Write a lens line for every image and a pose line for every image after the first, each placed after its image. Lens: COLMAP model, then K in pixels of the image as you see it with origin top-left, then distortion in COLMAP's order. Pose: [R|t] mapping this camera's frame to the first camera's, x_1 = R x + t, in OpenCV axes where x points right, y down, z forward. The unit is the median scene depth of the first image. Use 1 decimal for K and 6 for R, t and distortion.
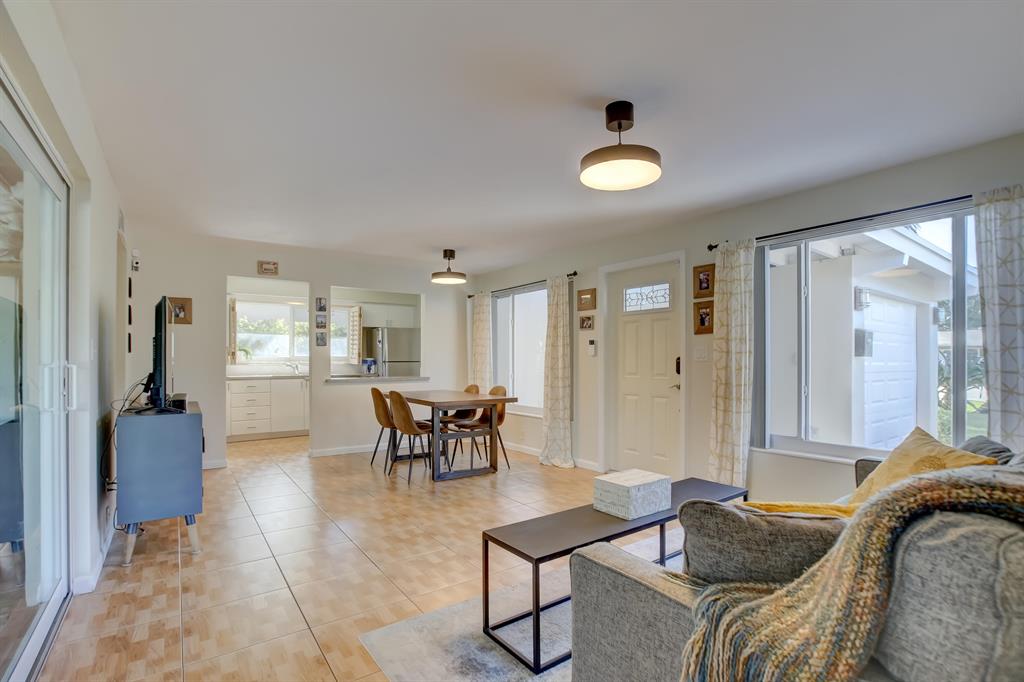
lens RADIAL K [[513.6, 0, 511.8], [0, 513.6, 356.6], [0, 0, 1]] dist [0.000387, 0.000171]
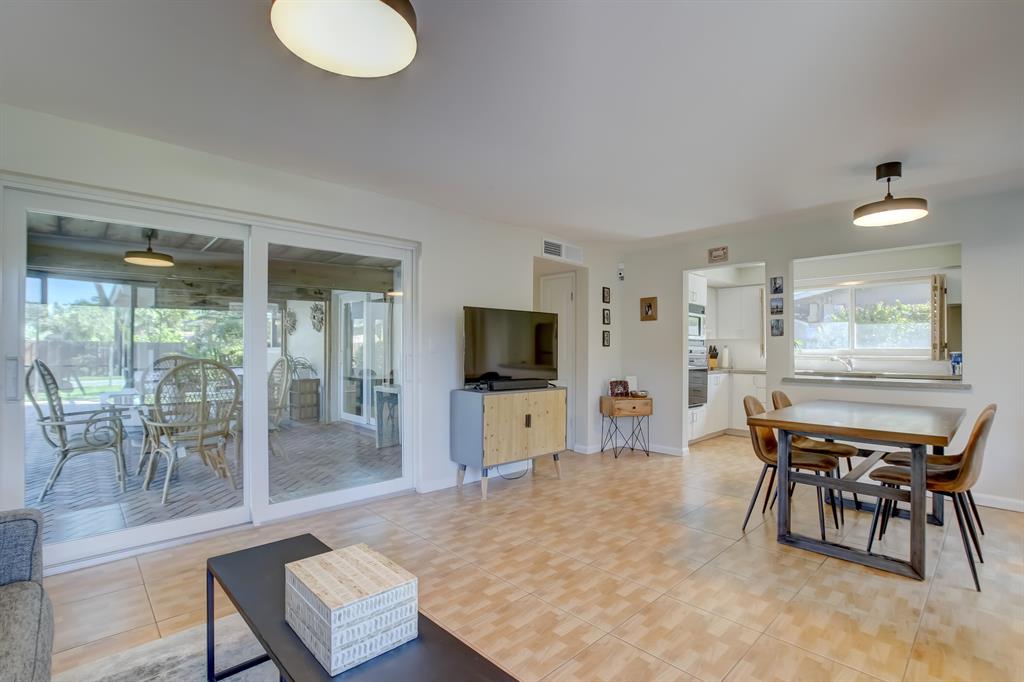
lens RADIAL K [[482.8, 0, 509.6], [0, 482.8, 344.7], [0, 0, 1]] dist [0.019259, 0.000308]
pose [[0.159162, -0.011043, -0.987191, 0.342468], [0.000306, 0.999938, -0.011137, 0.001953], [0.987252, 0.001471, 0.159155, 0.484676]]
